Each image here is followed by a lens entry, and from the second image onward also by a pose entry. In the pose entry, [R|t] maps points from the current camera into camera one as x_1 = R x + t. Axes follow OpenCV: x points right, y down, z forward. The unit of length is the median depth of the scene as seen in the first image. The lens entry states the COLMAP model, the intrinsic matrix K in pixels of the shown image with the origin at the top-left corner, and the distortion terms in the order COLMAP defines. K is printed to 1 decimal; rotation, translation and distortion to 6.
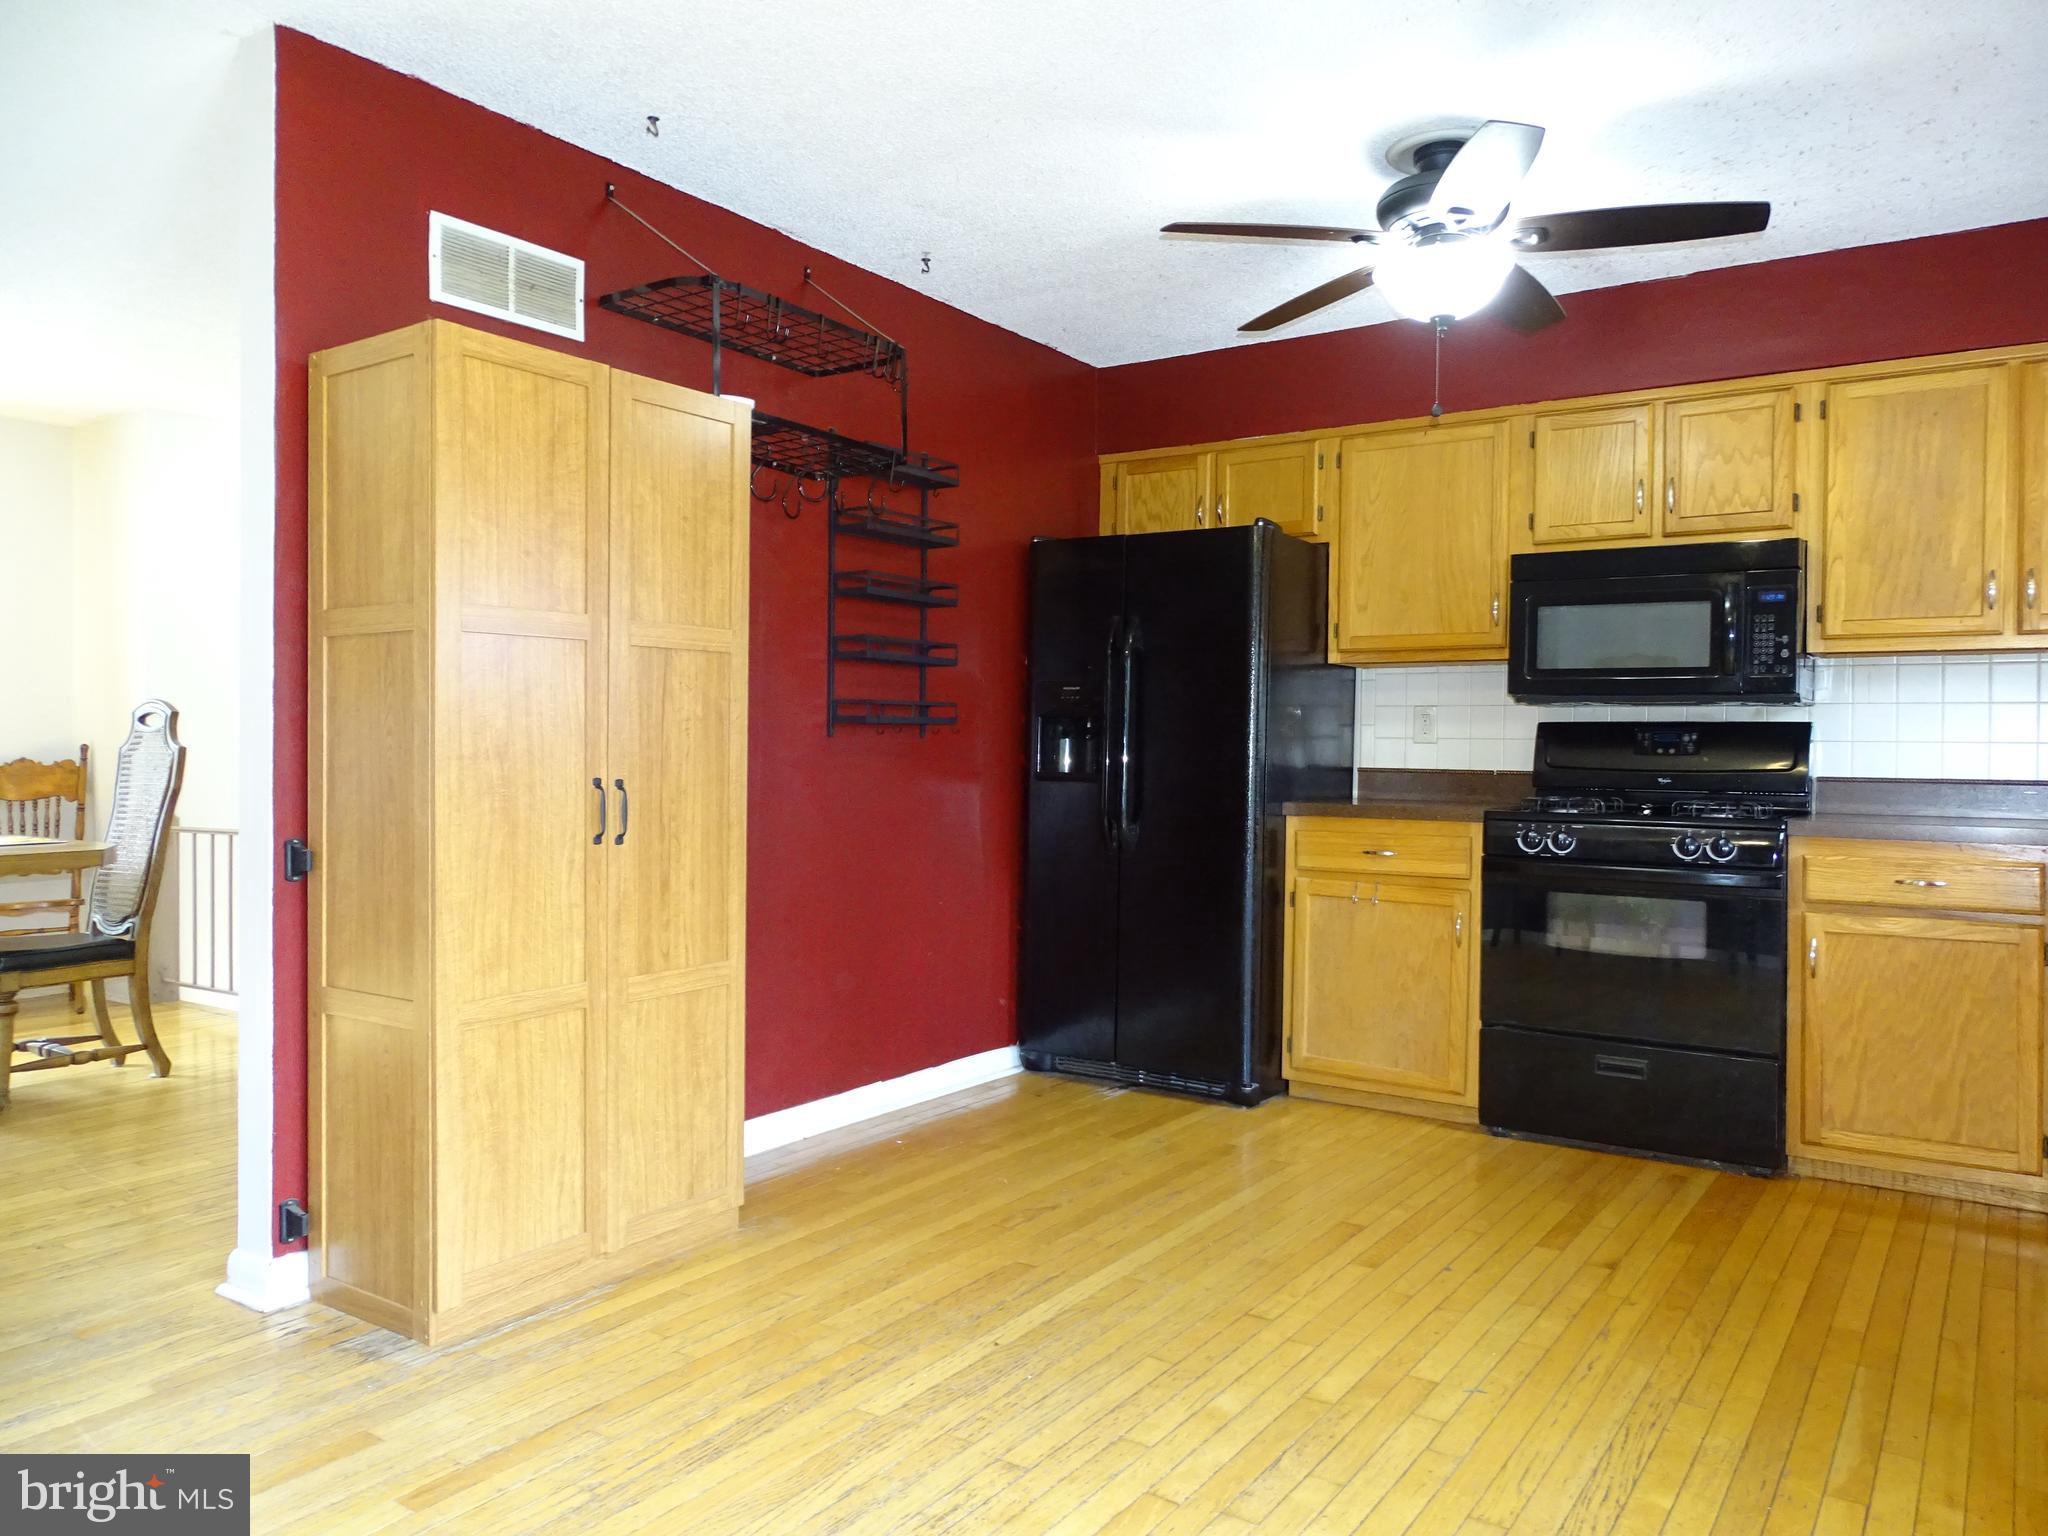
lens RADIAL K [[1453.4, 0, 1032.6], [0, 1453.4, 769.3], [0, 0, 1]] dist [0.003486, 0.008695]
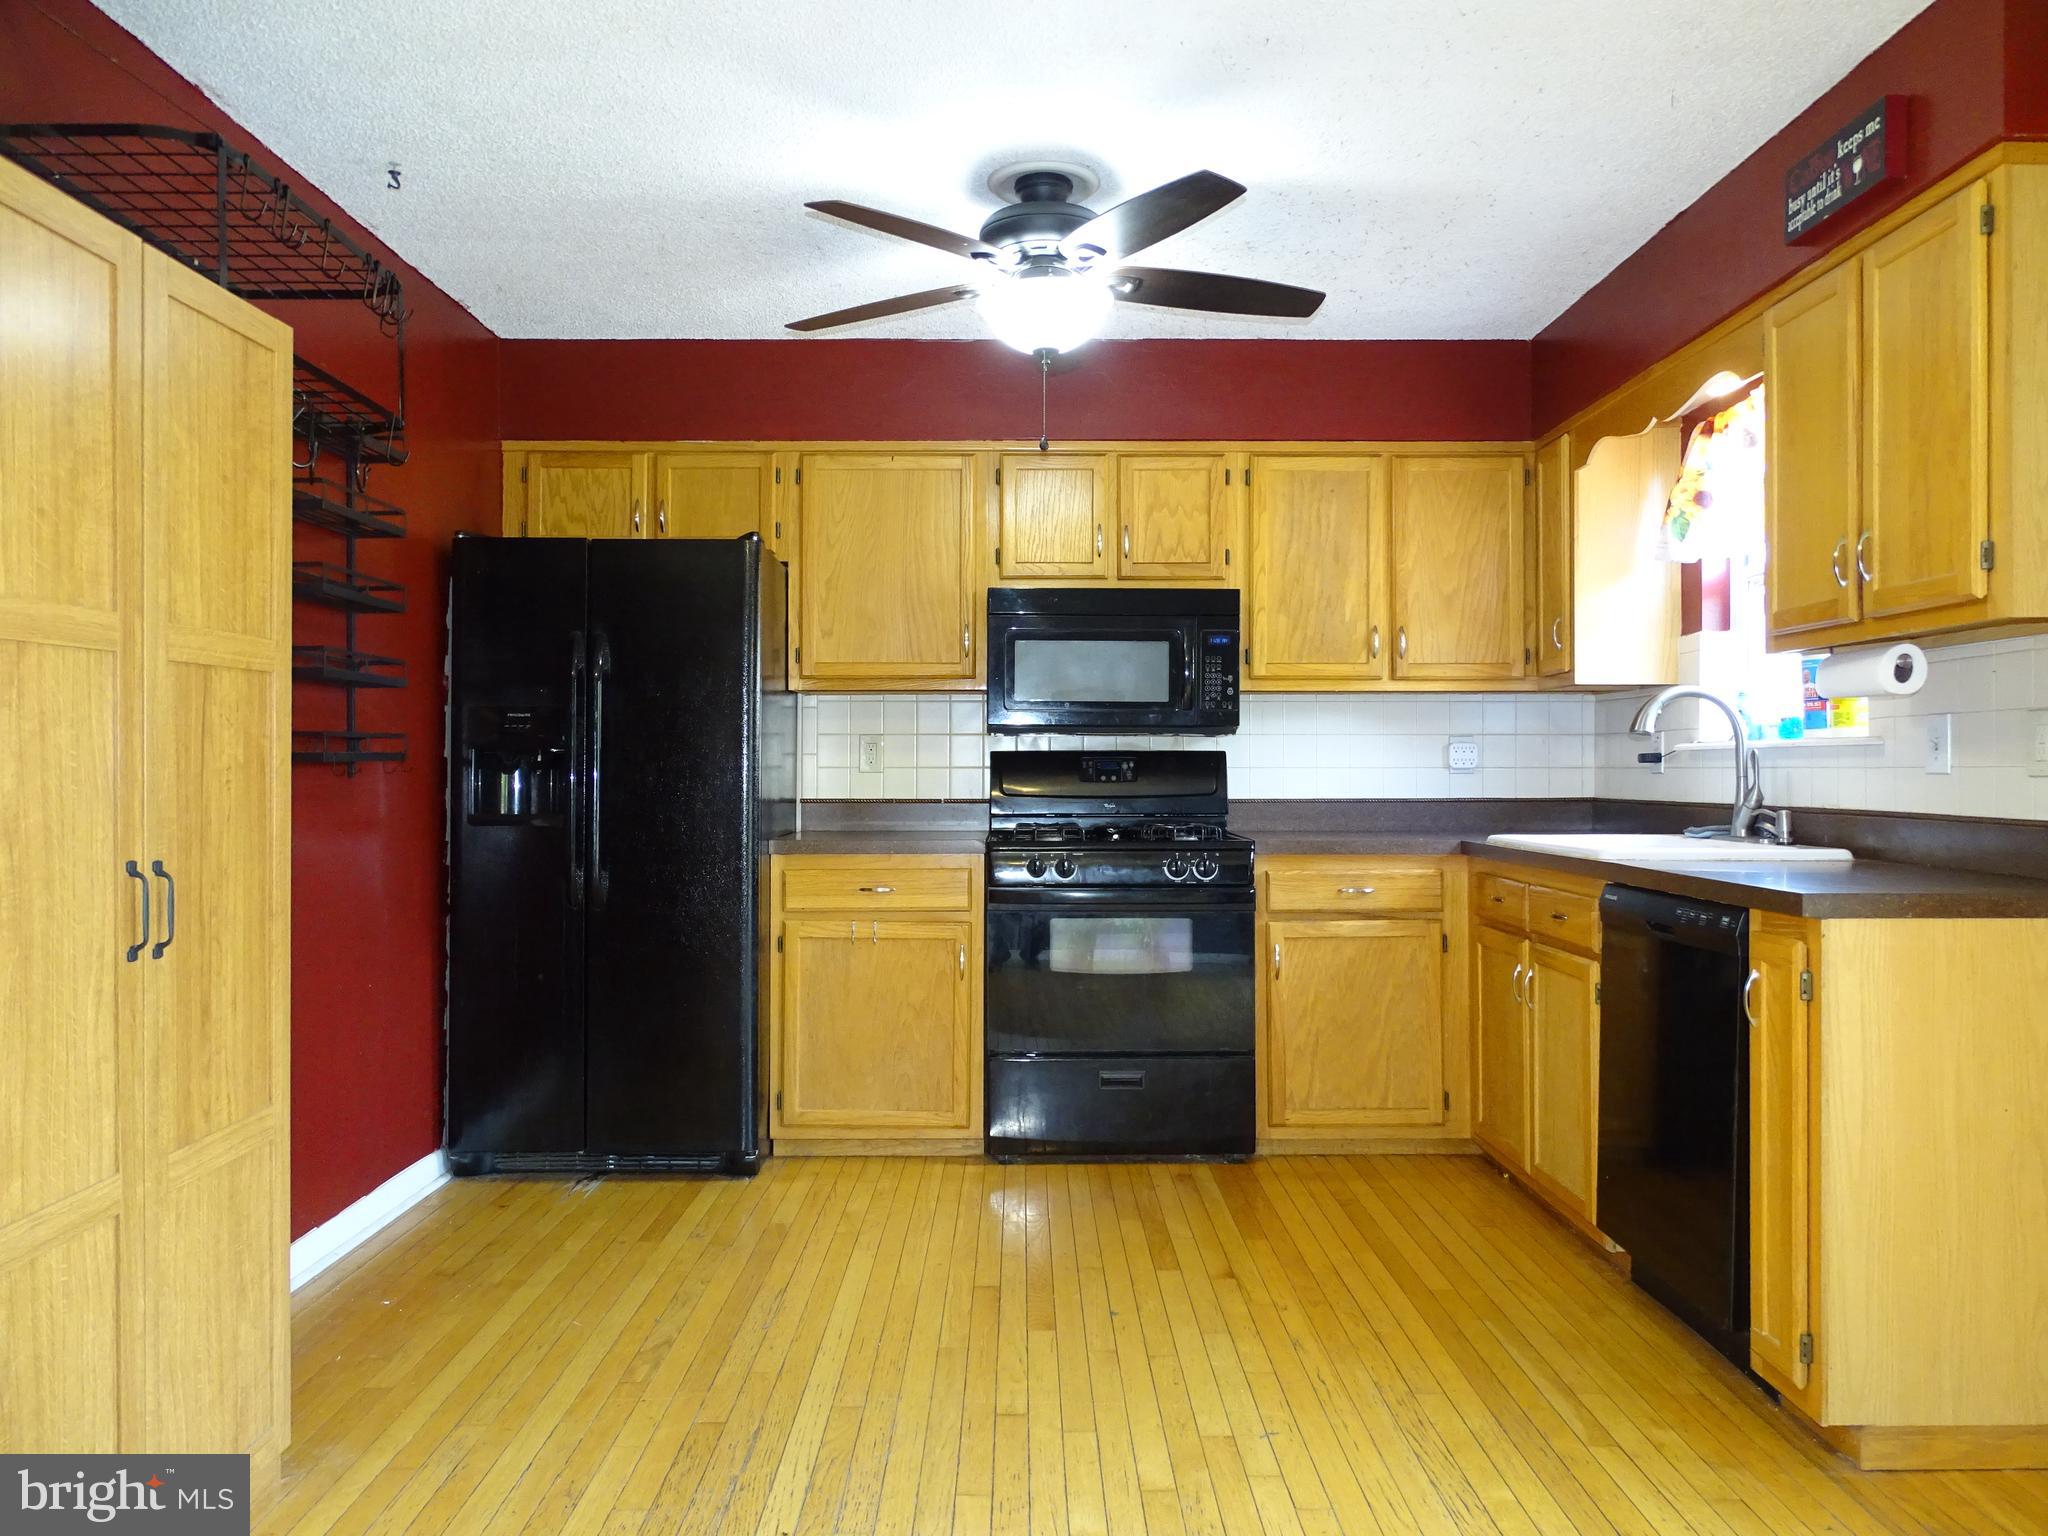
lens RADIAL K [[1453.4, 0, 1024.2], [0, 1453.4, 767.4], [0, 0, 1]] dist [0.003486, 0.008695]
pose [[0.825906, -0.013148, 0.563655, -0.260176], [0.019071, 0.999807, -0.004622, -0.019781], [-0.563486, 0.014567, 0.825997, 0.174022]]
